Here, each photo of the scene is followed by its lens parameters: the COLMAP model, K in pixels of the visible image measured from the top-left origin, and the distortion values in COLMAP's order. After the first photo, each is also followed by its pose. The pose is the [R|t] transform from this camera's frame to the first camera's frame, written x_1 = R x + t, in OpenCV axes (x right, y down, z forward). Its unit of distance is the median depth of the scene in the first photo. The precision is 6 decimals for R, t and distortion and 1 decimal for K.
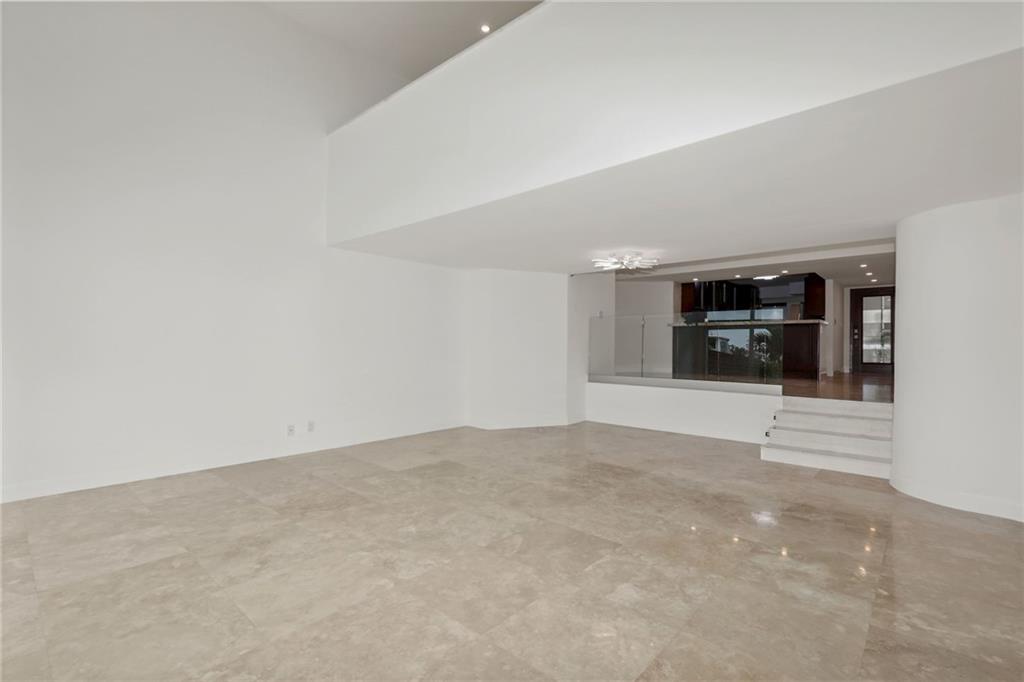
lens RADIAL K [[461.7, 0, 510.9], [0, 461.7, 347.6], [0, 0, 1]] dist [0.002564, 0.001368]
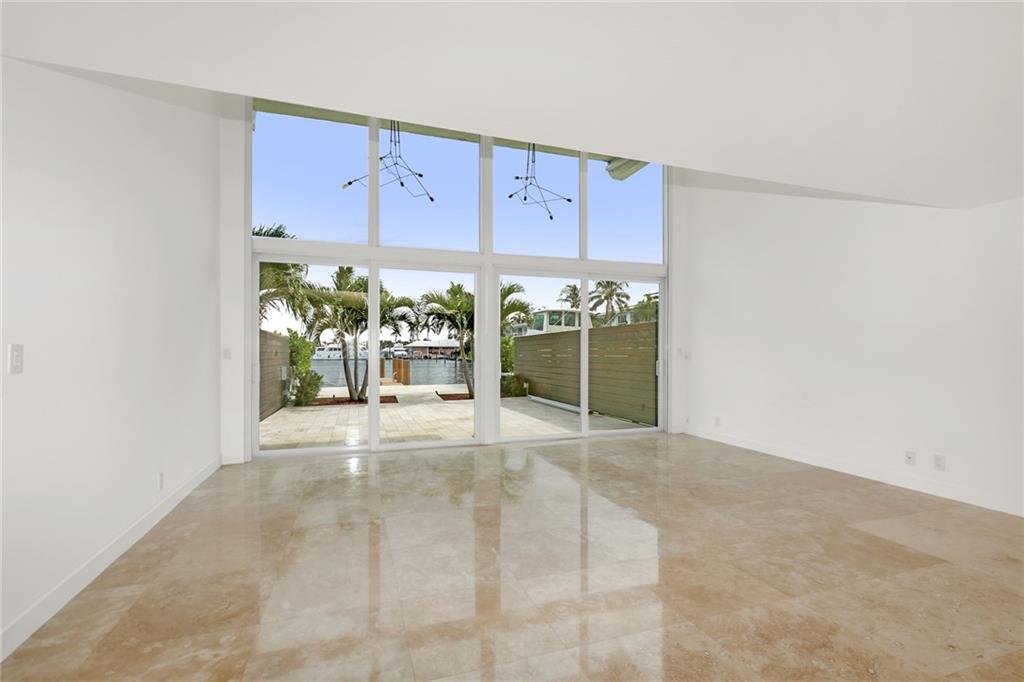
lens RADIAL K [[461.7, 0, 507.6], [0, 461.7, 346.5], [0, 0, 1]] dist [0.002564, 0.001368]
pose [[-0.488362, -0.018505, -0.872445, 0.786408], [-0.005433, 0.999820, -0.018166, 0.009803], [0.872624, -0.004132, -0.488375, 1.102430]]
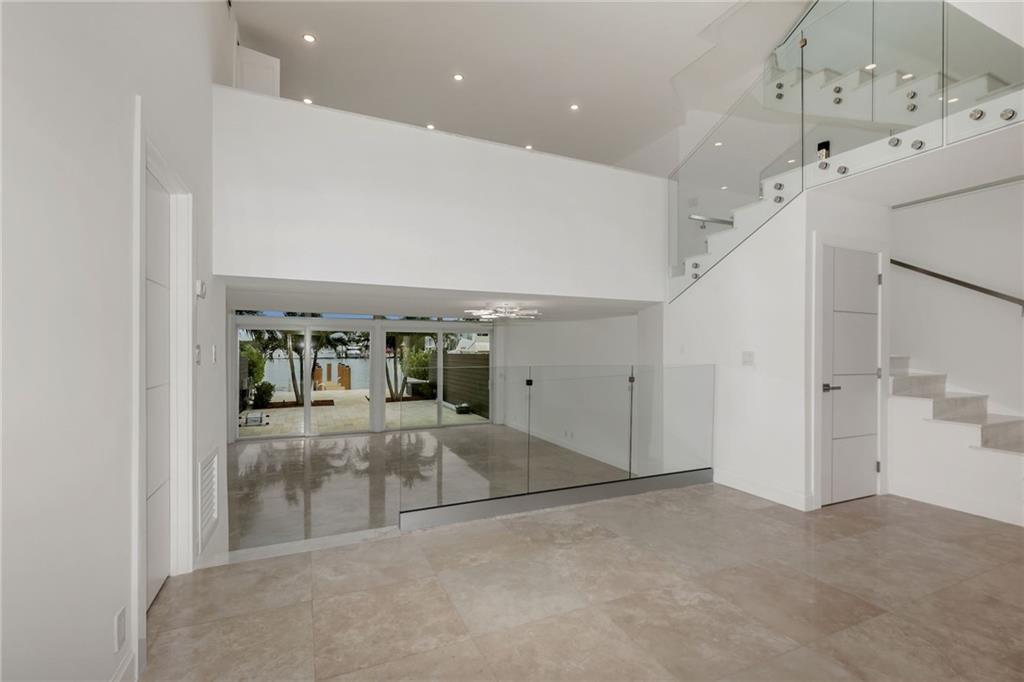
lens RADIAL K [[461.7, 0, 515.1], [0, 461.7, 345.0], [0, 0, 1]] dist [0.002564, 0.001368]
pose [[-0.402766, -0.014965, -0.915181, 0.833136], [-0.007330, 0.999887, -0.013124, -0.000311], [0.915274, 0.001423, -0.402830, 1.161530]]
